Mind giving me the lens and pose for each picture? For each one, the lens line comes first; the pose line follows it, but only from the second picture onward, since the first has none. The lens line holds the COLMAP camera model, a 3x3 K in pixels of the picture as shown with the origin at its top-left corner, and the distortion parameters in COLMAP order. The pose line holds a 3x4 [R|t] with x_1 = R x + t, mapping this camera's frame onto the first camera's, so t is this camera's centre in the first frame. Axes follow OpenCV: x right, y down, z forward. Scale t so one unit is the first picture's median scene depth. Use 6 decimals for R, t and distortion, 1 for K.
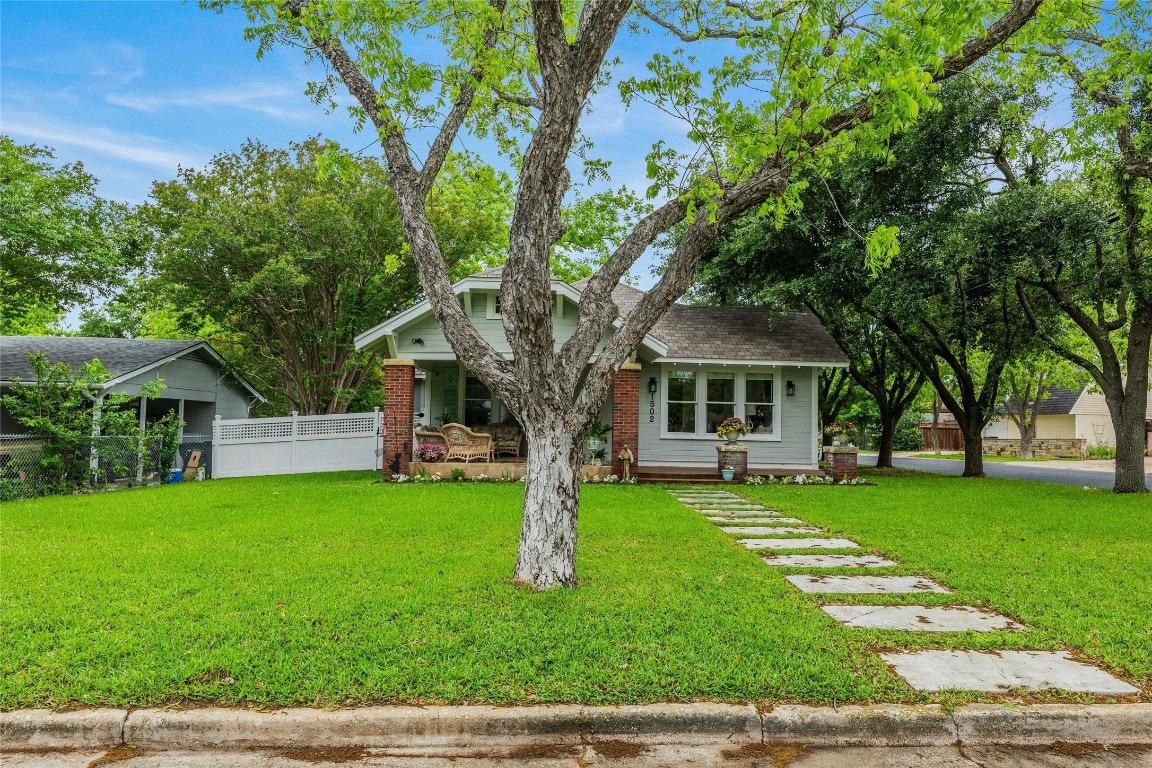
lens RADIAL K [[716.5, 0, 564.3], [0, 716.5, 393.9], [0, 0, 1]] dist [-0.000640, -0.006936]
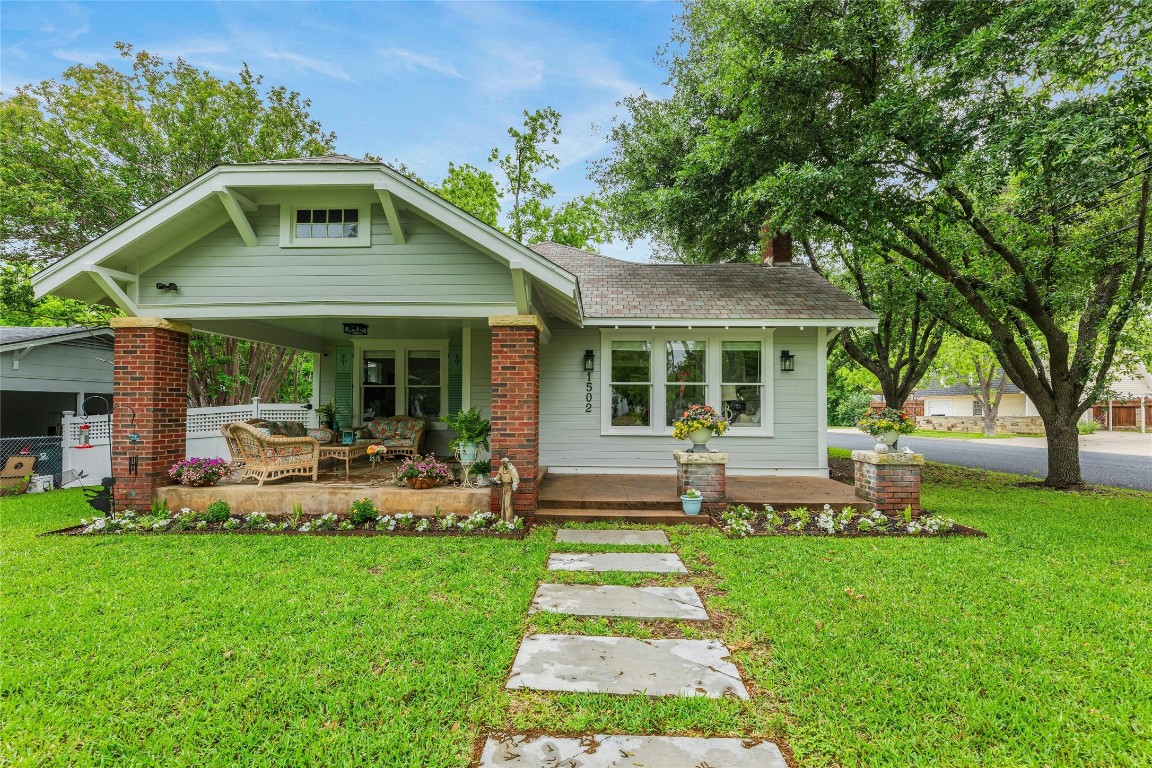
lens RADIAL K [[493.7, 0, 573.1], [0, 493.7, 396.0], [0, 0, 1]] dist [-0.003806, -0.000934]
pose [[0.998611, -0.016533, -0.050030, 0.150402], [0.017464, 0.999681, 0.018230, 0.016074], [0.049713, -0.019078, 0.998581, 0.584539]]
